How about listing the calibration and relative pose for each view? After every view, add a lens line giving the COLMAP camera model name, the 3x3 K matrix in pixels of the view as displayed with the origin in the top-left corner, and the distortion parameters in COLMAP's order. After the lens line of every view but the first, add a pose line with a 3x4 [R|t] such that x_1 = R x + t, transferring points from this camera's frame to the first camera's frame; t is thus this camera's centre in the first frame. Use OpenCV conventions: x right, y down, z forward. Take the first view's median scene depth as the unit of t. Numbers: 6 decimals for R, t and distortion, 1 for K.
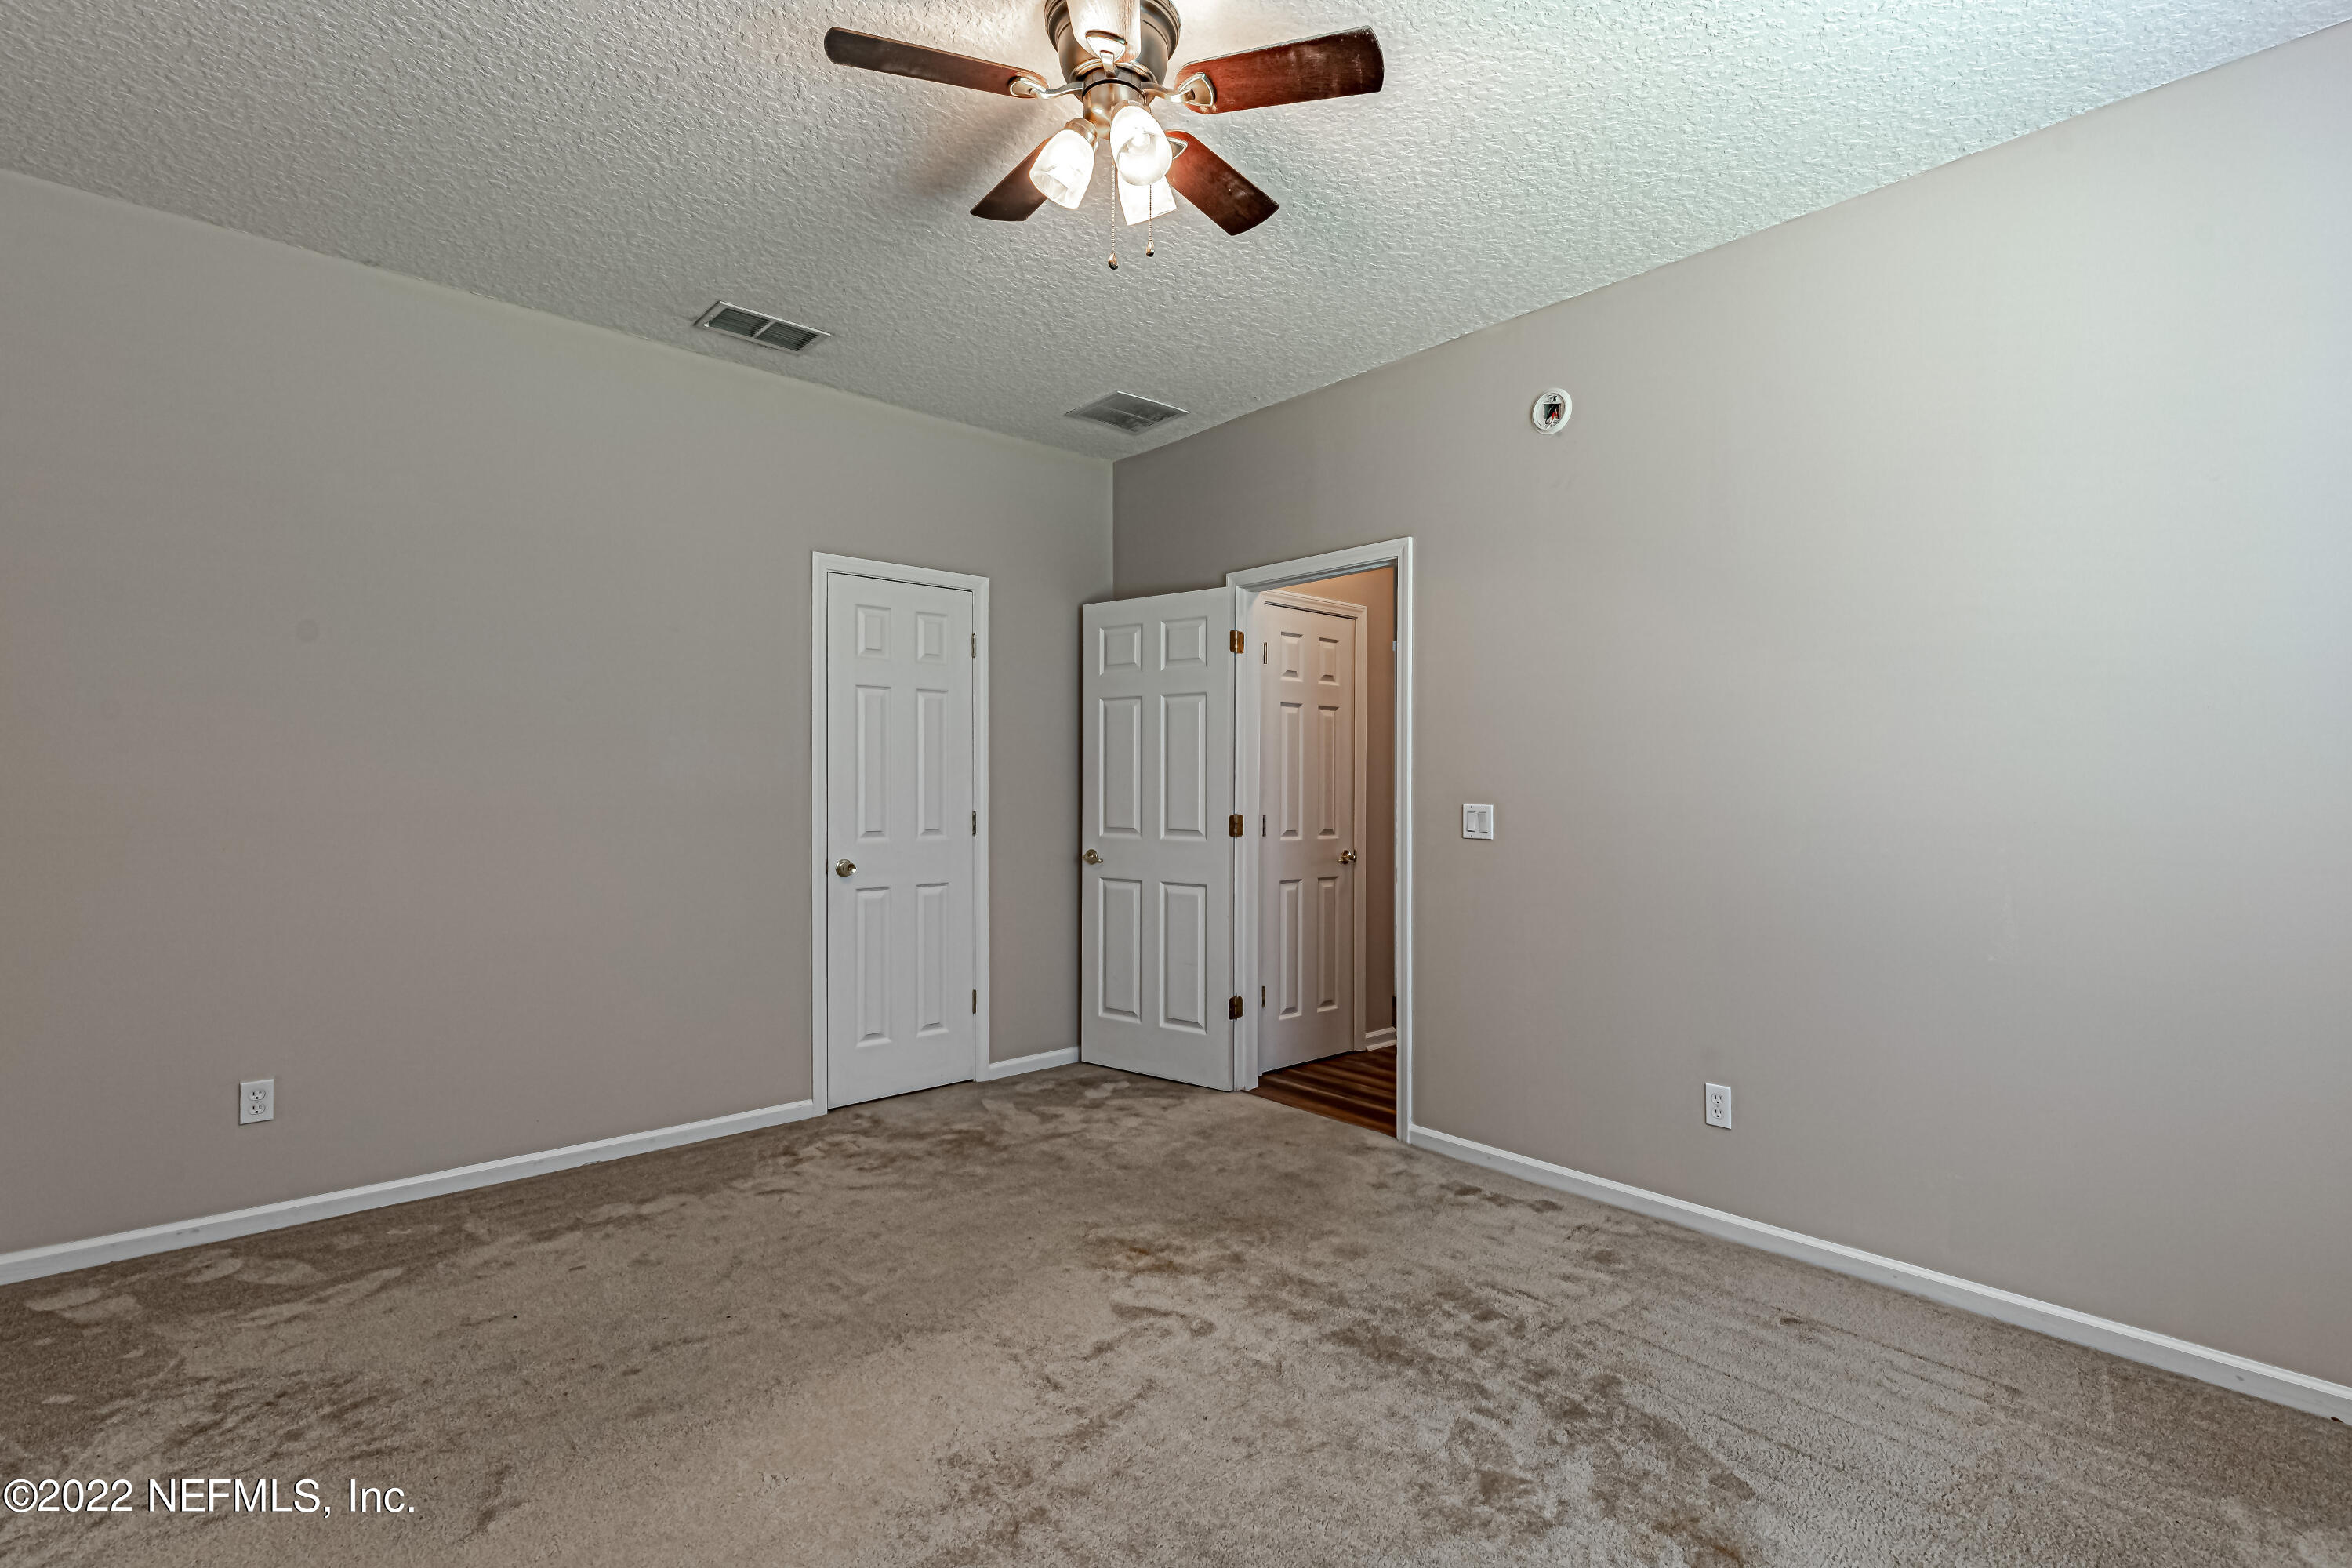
lens RADIAL K [[1062.7, 0, 1177.5], [0, 1062.7, 779.7], [0, 0, 1]] dist [0.008273, 0.000383]
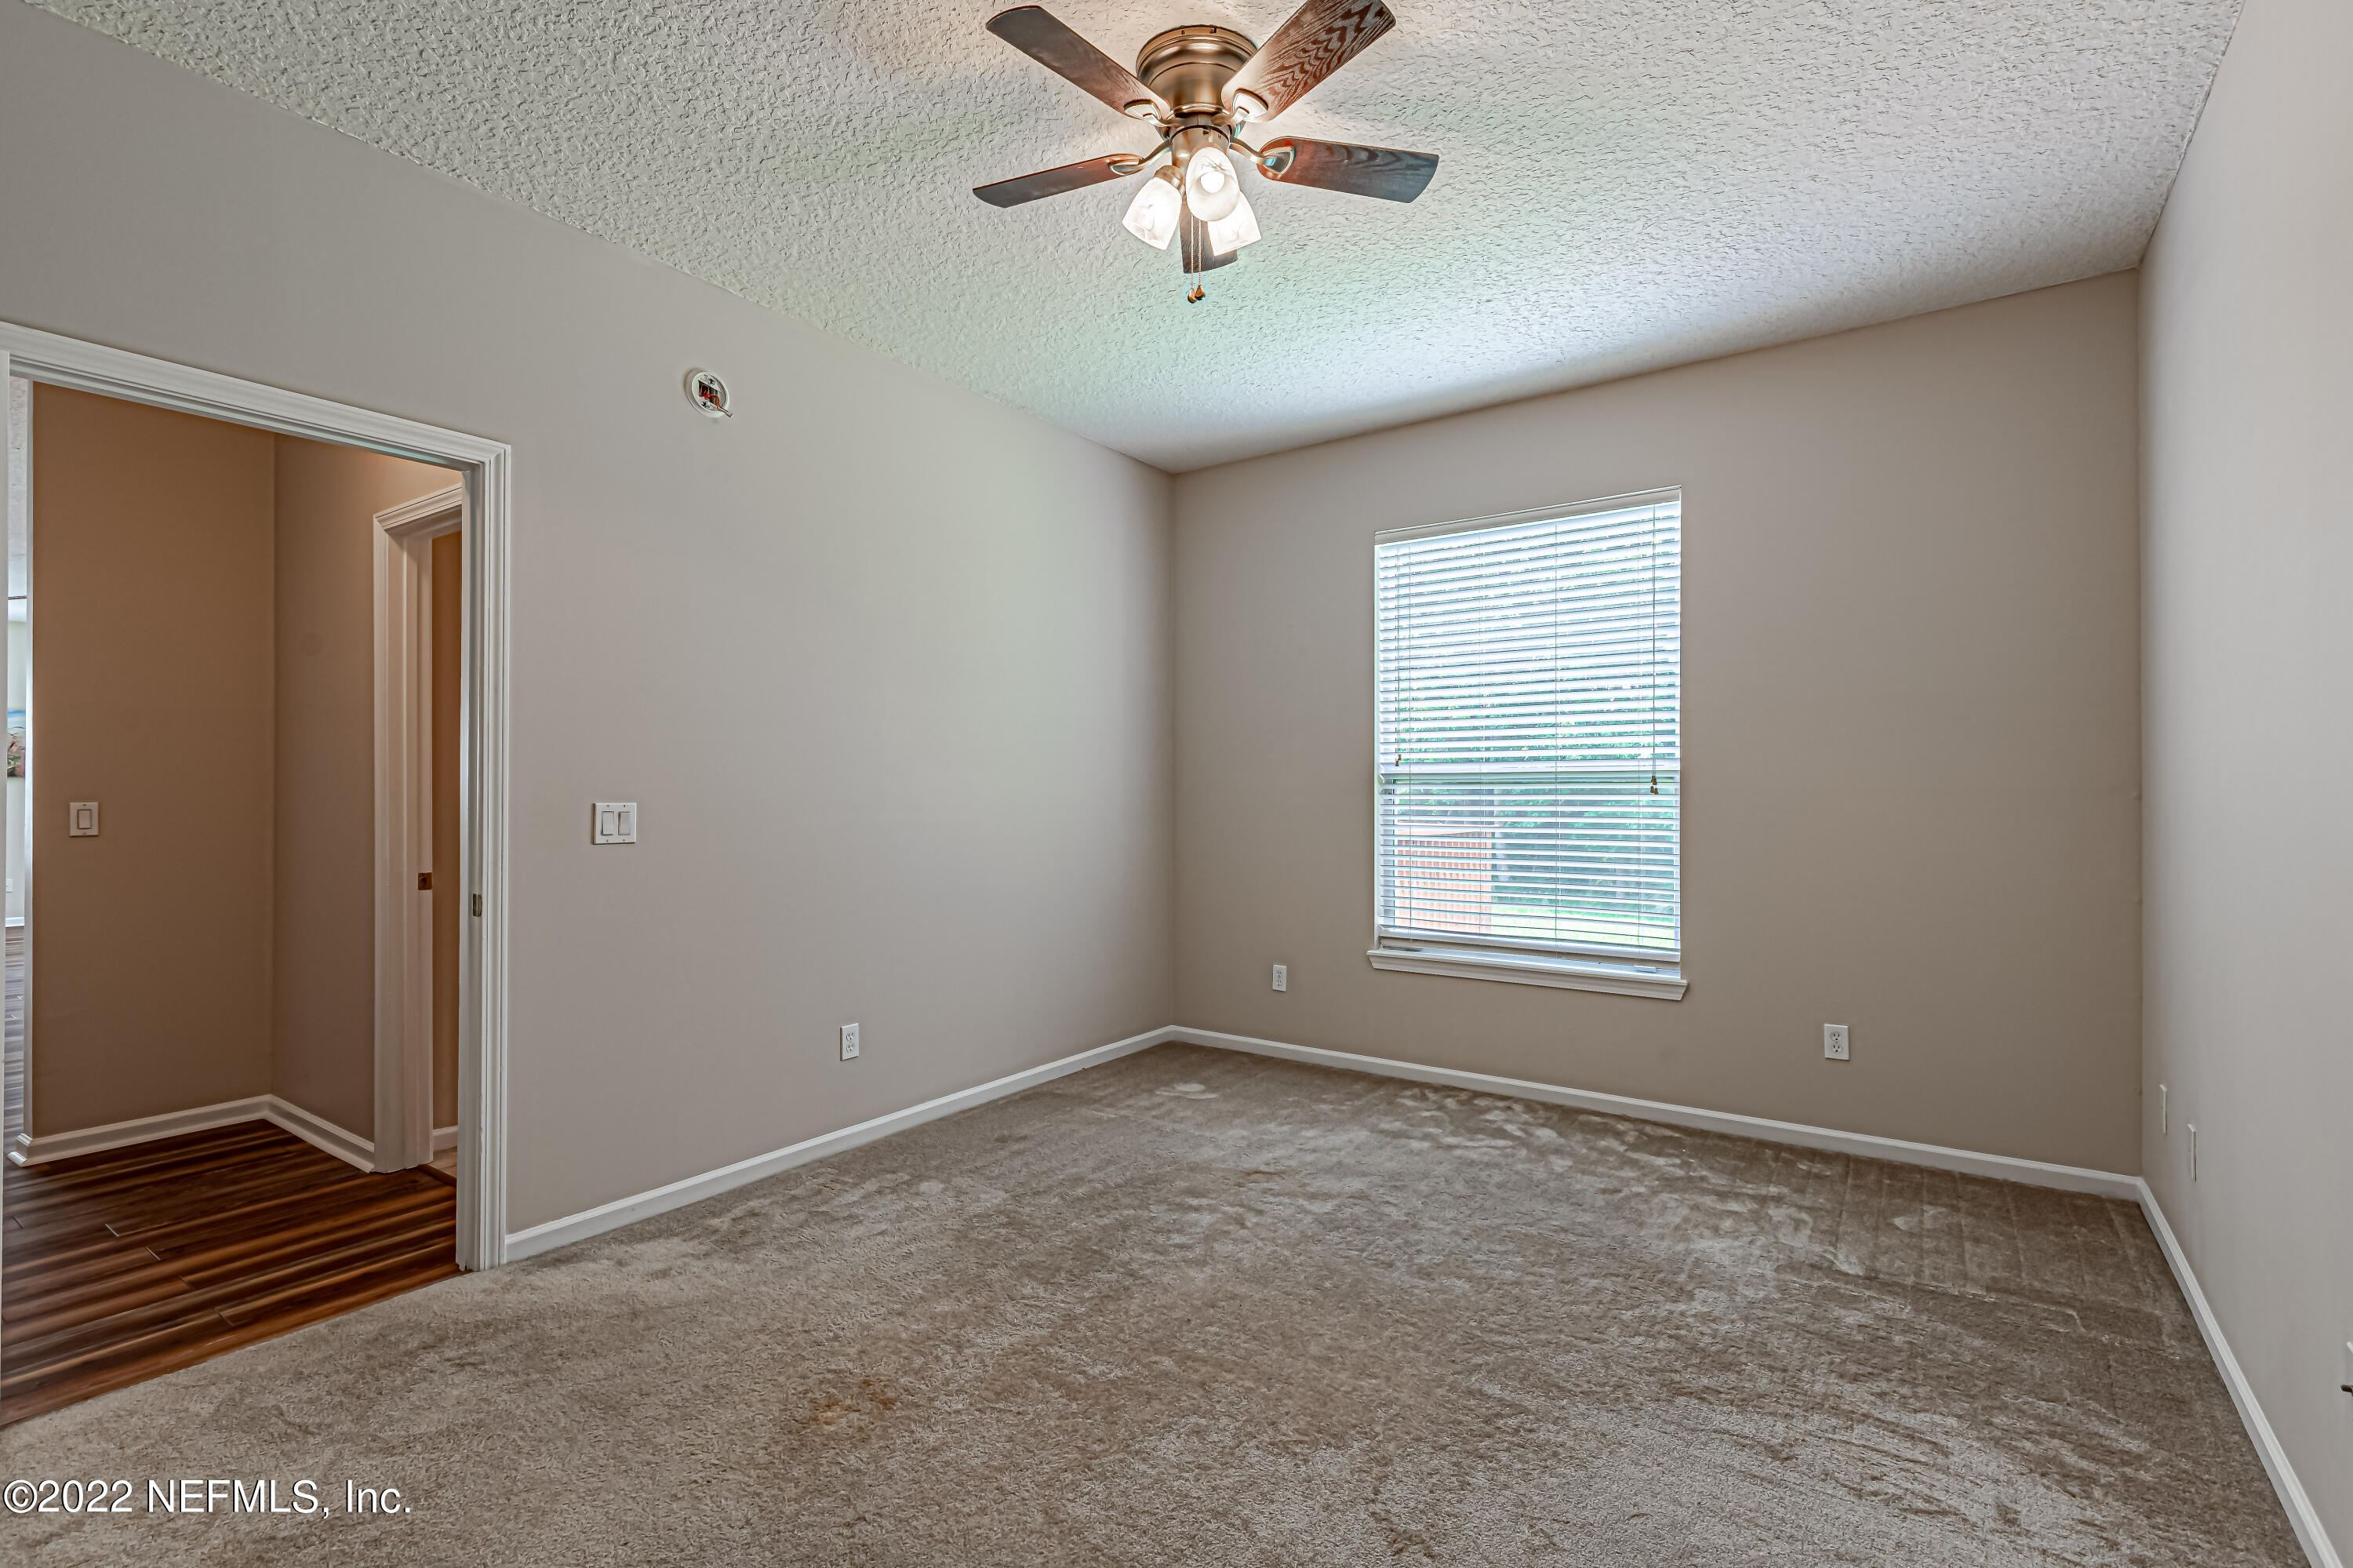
lens RADIAL K [[1063.2, 0, 1178.0], [0, 1063.2, 779.7], [0, 0, 1]] dist [0.008273, 0.000383]
pose [[-0.238298, 0.002675, 0.971188, -0.647384], [-0.010370, 0.999932, -0.005299, 0.005005], [-0.971137, -0.011334, -0.238254, 0.759261]]
